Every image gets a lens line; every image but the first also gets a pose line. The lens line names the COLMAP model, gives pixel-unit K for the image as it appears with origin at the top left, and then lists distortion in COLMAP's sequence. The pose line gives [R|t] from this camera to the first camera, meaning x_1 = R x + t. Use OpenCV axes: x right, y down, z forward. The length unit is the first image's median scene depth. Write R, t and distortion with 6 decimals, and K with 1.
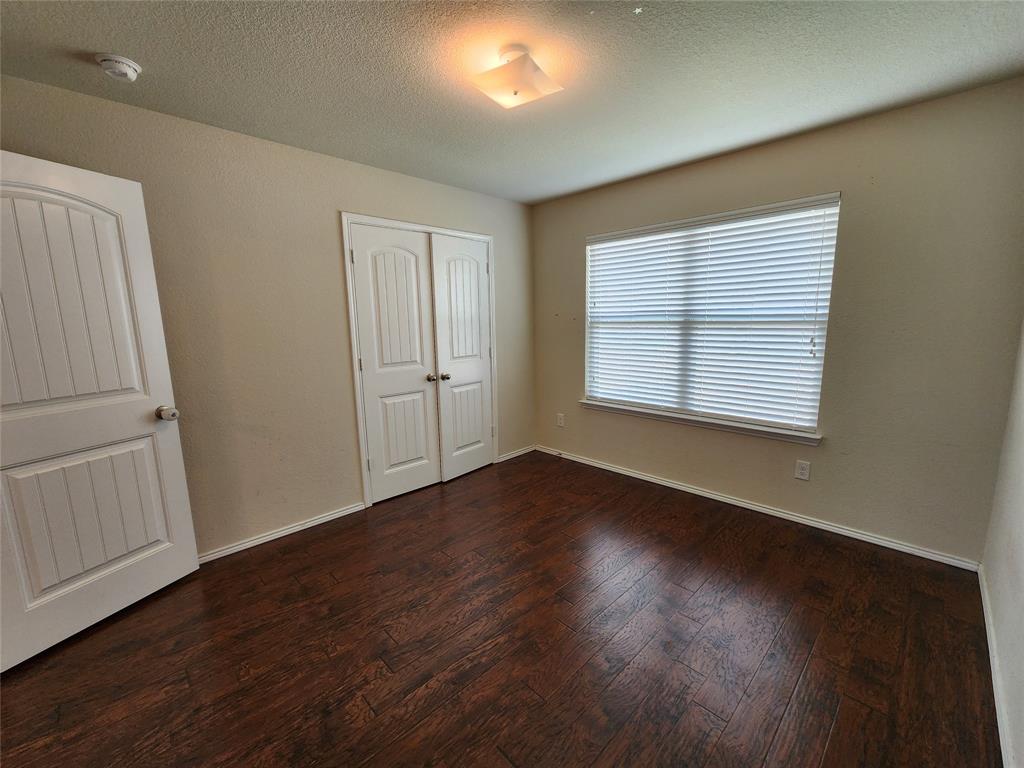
lens RADIAL K [[420.4, 0, 519.4], [0, 420.4, 385.1], [0, 0, 1]] dist [0.001485, 0.001075]
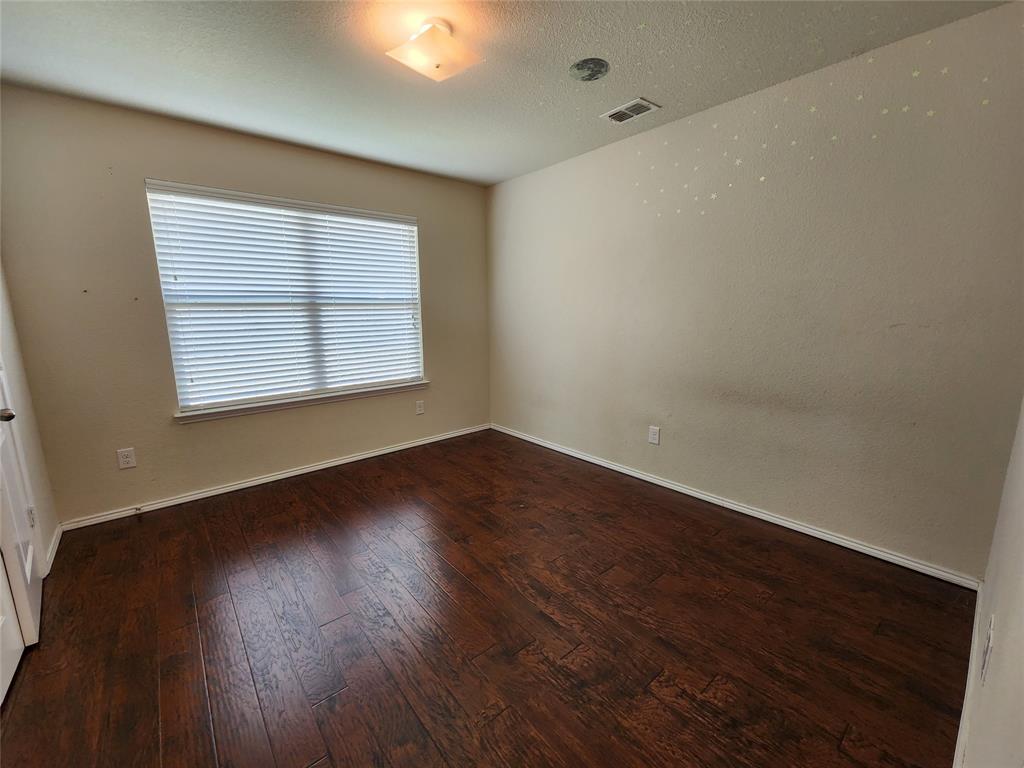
lens RADIAL K [[420.4, 0, 526.2], [0, 420.4, 376.4], [0, 0, 1]] dist [0.001485, 0.001075]
pose [[0.071180, -0.145685, 0.986767, -0.606626], [0.167461, 0.976980, 0.132161, -0.025901], [-0.983306, 0.155838, 0.093938, 0.427829]]
